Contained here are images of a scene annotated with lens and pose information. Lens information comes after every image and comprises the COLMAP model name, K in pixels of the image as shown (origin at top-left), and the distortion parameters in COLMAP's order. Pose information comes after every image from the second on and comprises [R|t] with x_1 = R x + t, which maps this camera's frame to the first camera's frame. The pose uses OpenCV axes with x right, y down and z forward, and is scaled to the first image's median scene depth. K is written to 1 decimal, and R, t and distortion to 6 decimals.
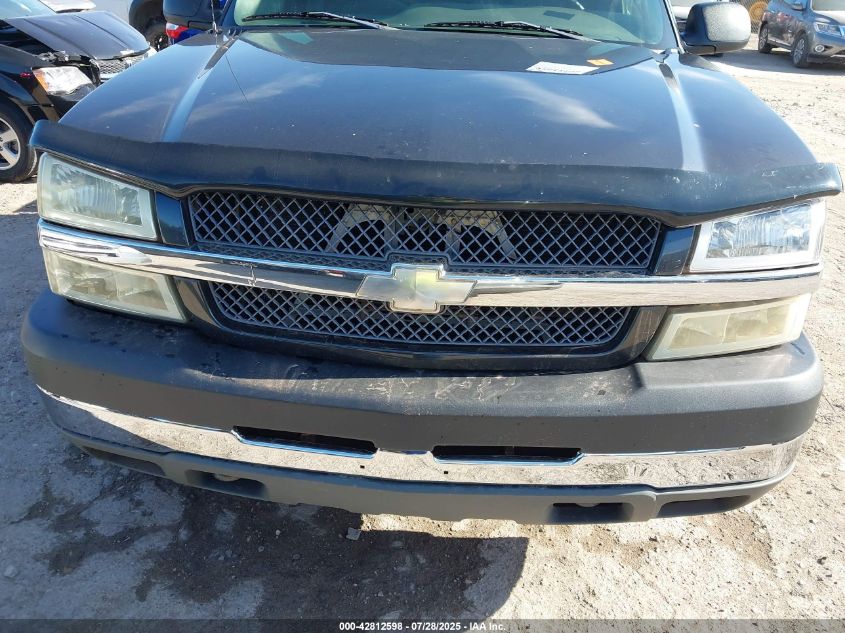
lens RADIAL K [[671.5, 0, 419.6], [0, 671.5, 316.0], [0, 0, 1]] dist [0.021300, -0.024657]
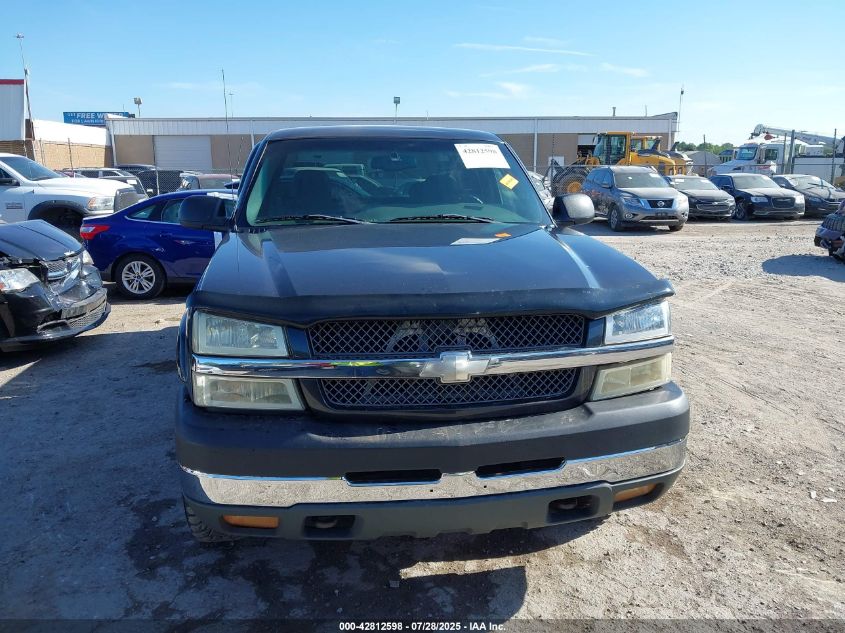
lens RADIAL K [[671.5, 0, 423.8], [0, 671.5, 319.5], [0, 0, 1]] dist [0.021300, -0.024657]
pose [[0.975175, -0.085799, 0.204135, -0.374271], [0.133253, 0.963657, -0.231535, 0.198981], [-0.176851, 0.252989, 0.951168, -0.534865]]
